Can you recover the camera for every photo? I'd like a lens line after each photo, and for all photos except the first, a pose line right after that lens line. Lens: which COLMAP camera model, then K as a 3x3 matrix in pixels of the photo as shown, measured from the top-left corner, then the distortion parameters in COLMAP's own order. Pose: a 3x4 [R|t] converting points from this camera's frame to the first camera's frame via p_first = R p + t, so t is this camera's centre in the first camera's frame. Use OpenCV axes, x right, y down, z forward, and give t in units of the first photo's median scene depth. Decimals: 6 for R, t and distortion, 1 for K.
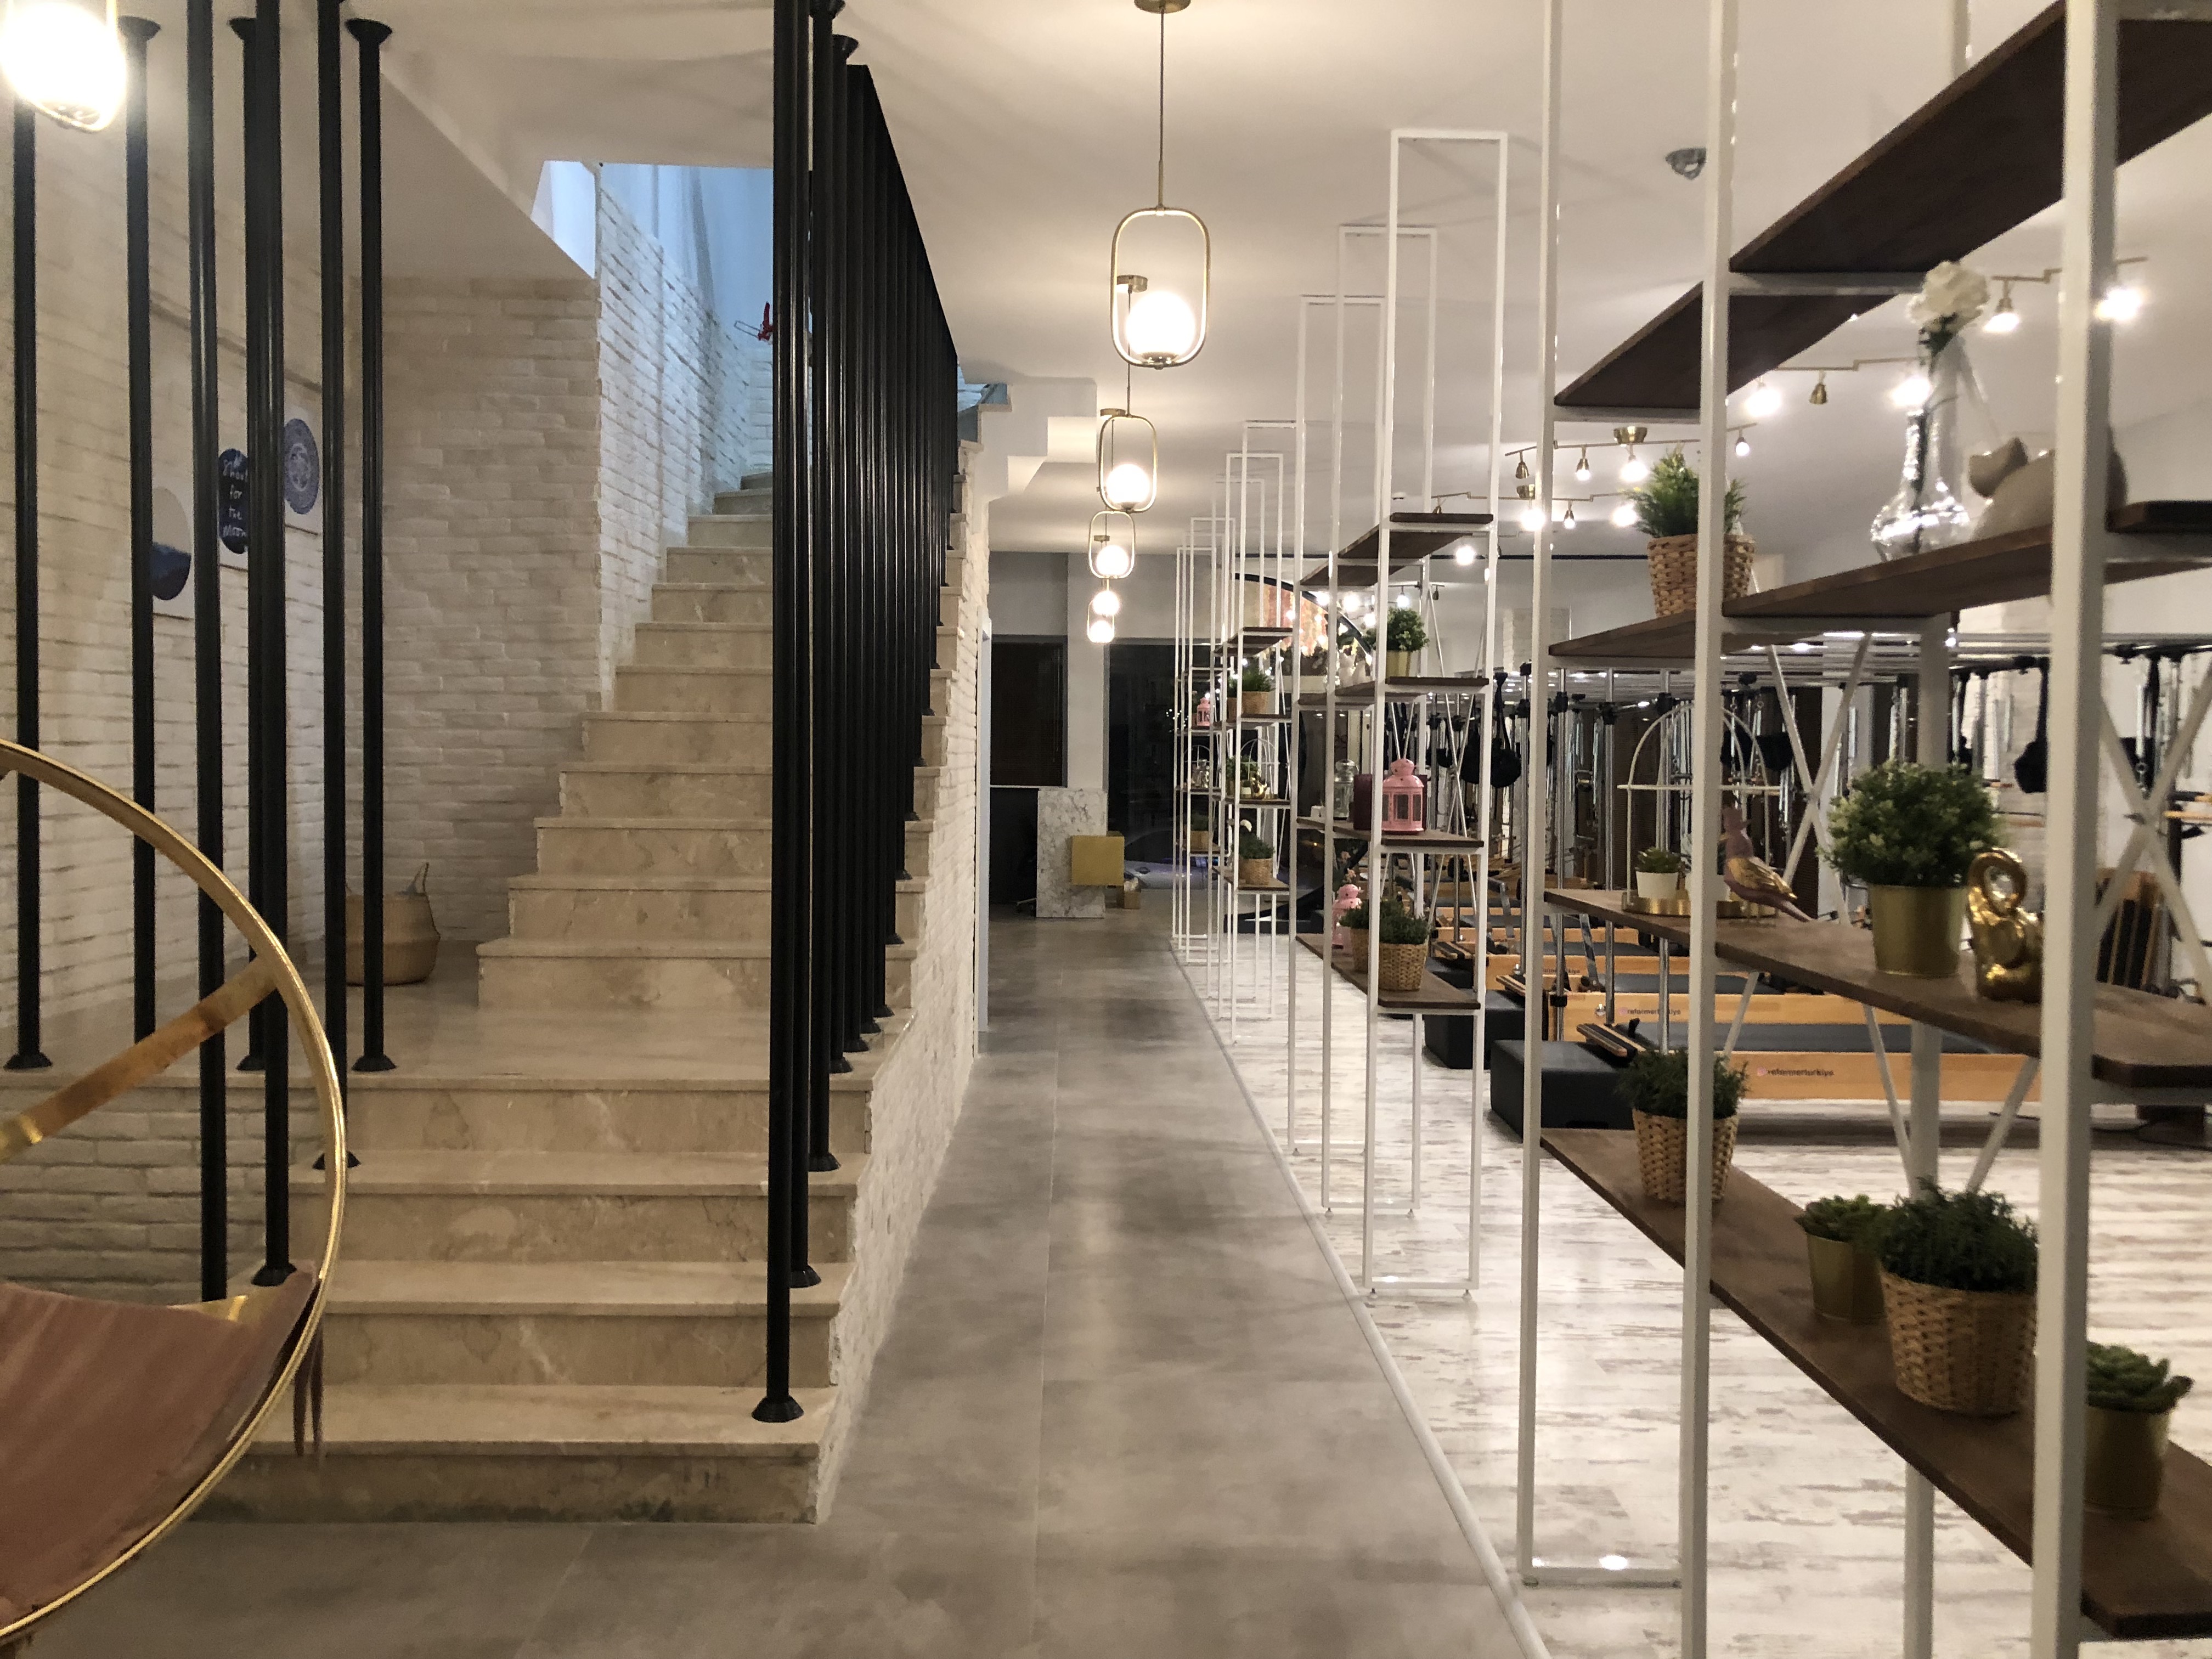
lens RADIAL K [[1796.1, 0, 1088.2], [0, 1796.1, 824.4], [0, 0, 1]] dist [0.042870, -0.047383]
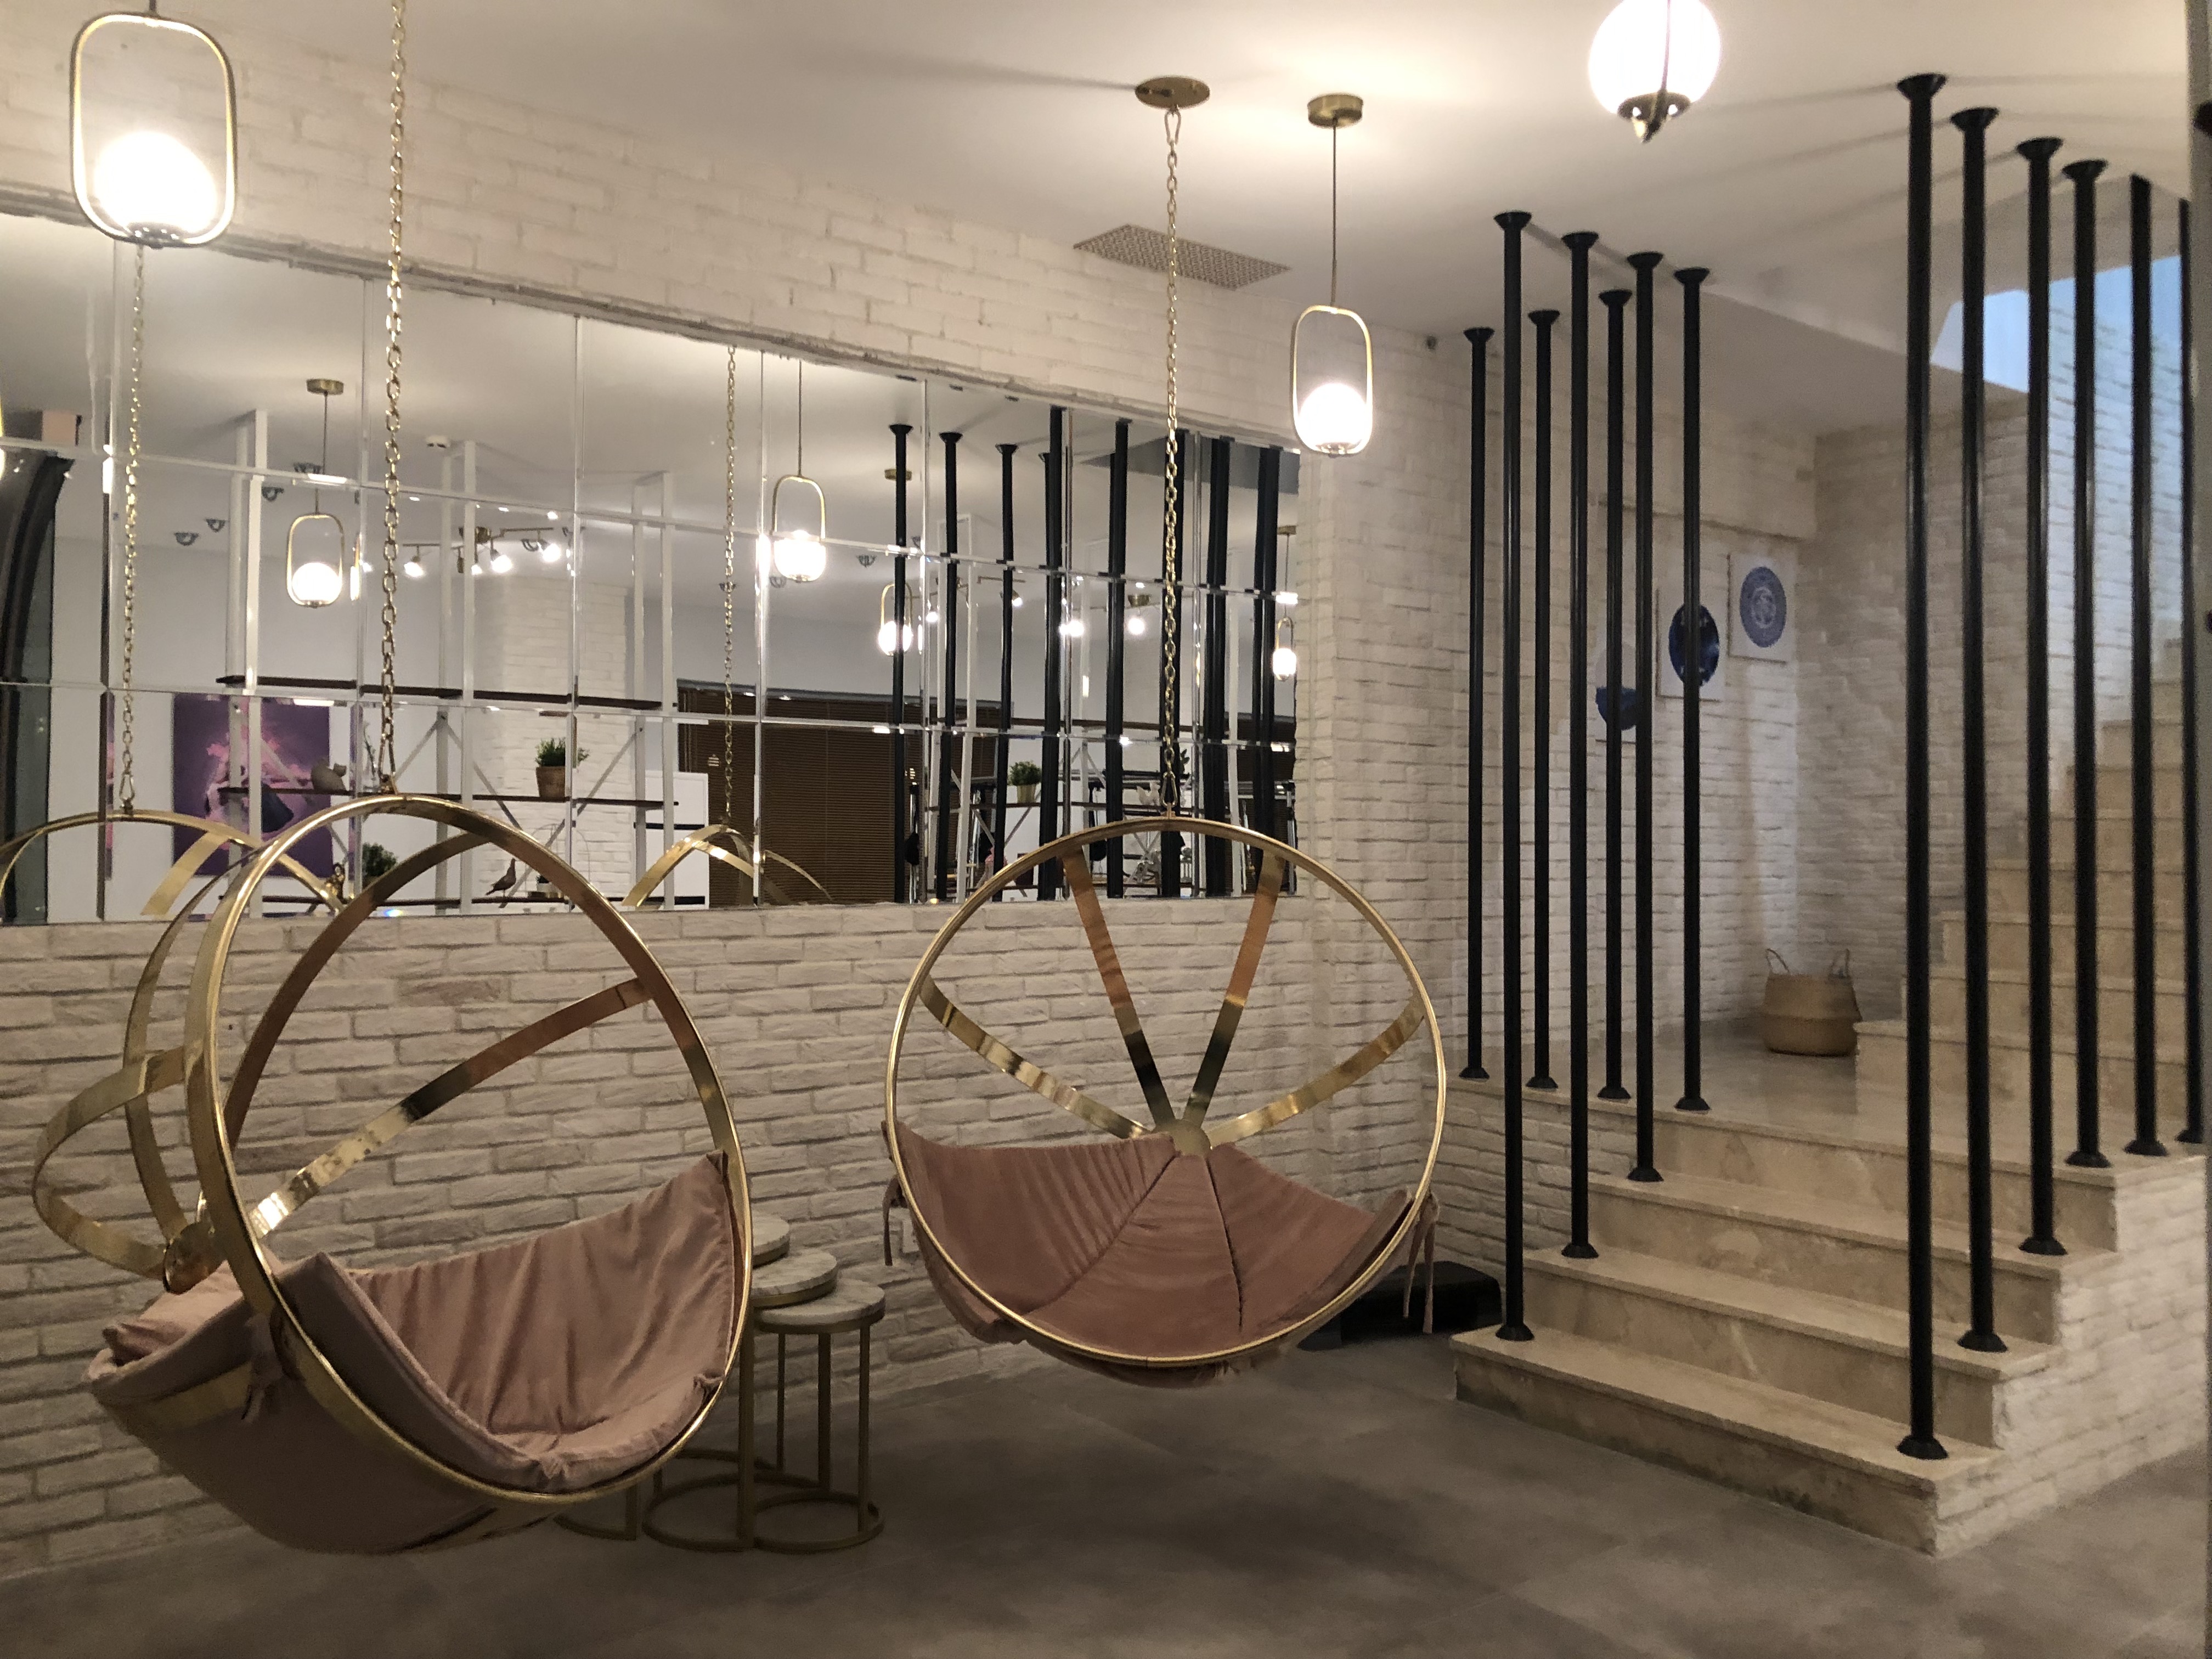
lens RADIAL K [[1796.1, 0, 1087.9], [0, 1796.1, 803.2], [0, 0, 1]] dist [0.042870, -0.047383]
pose [[0.602707, -0.021960, -0.797661, 0.365986], [-0.032567, 0.998111, -0.052085, 0.007483], [0.797298, 0.057369, 0.600853, -0.074526]]
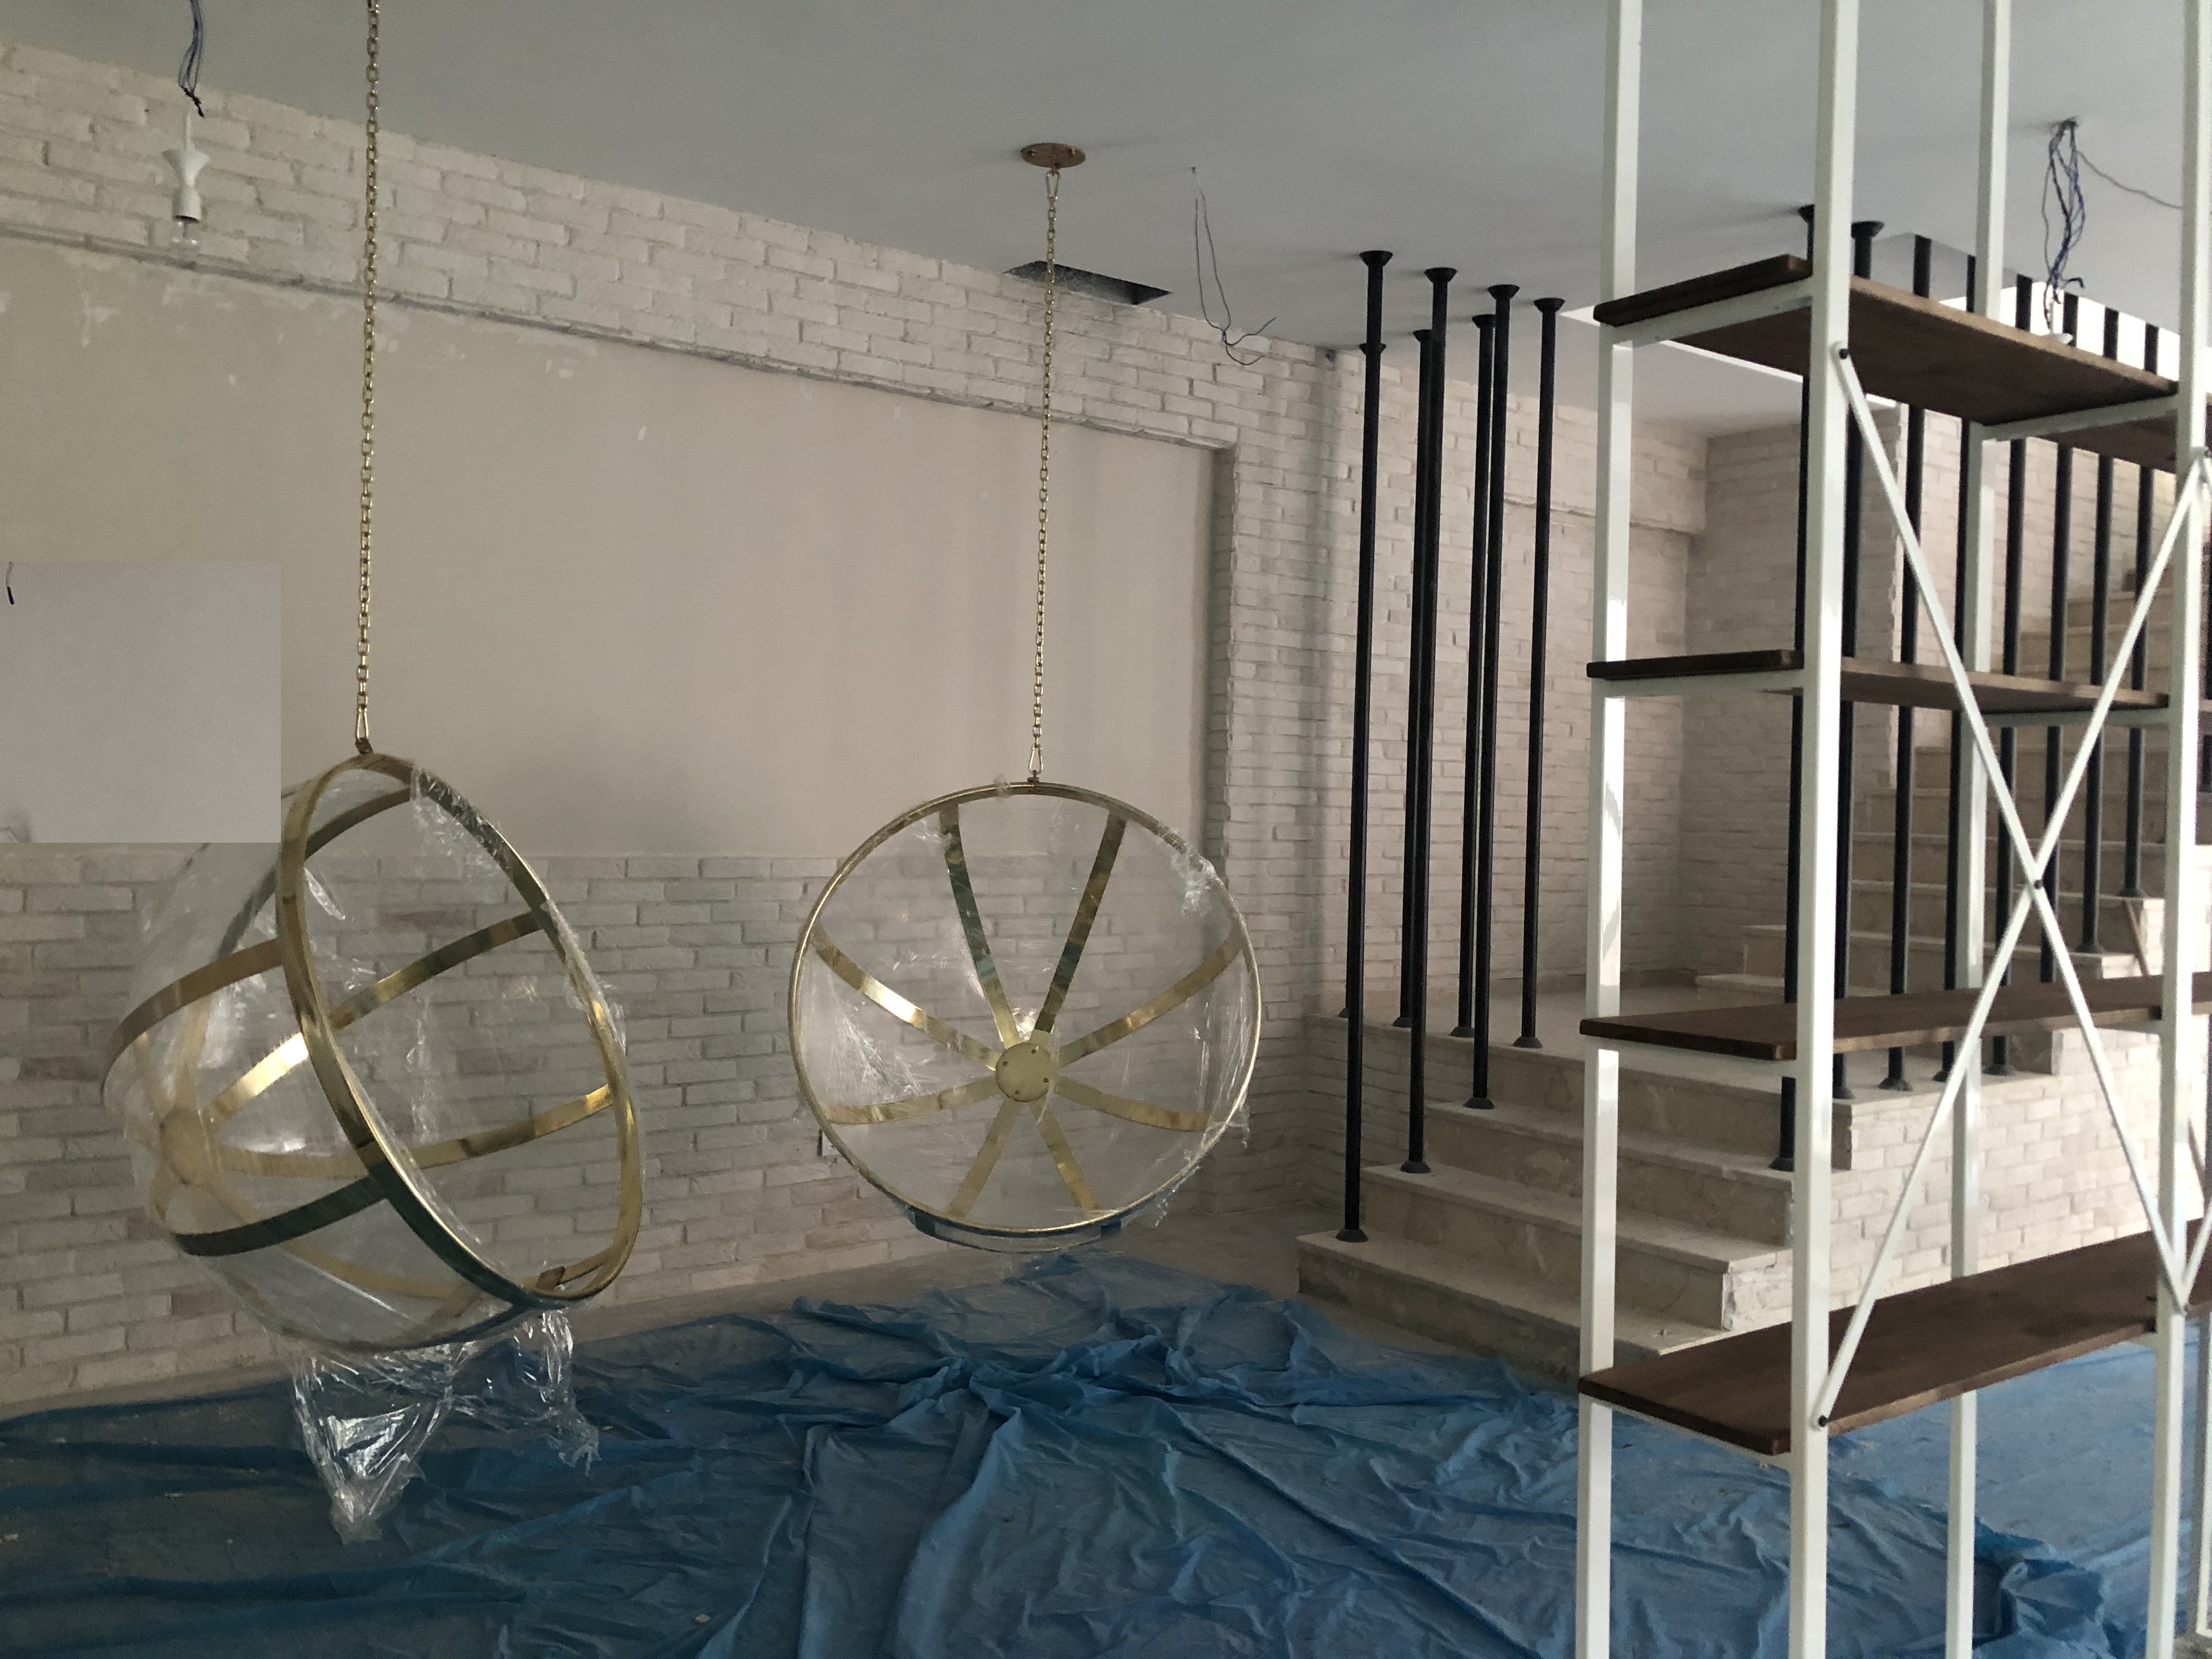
lens RADIAL K [[1796.1, 0, 1098.7], [0, 1796.1, 808.2], [0, 0, 1]] dist [0.042870, -0.047383]
pose [[0.596131, 0.010867, -0.802813, 0.558160], [-0.051628, 0.998358, -0.024822, 0.005213], [0.801225, 0.056245, 0.595714, -0.099898]]
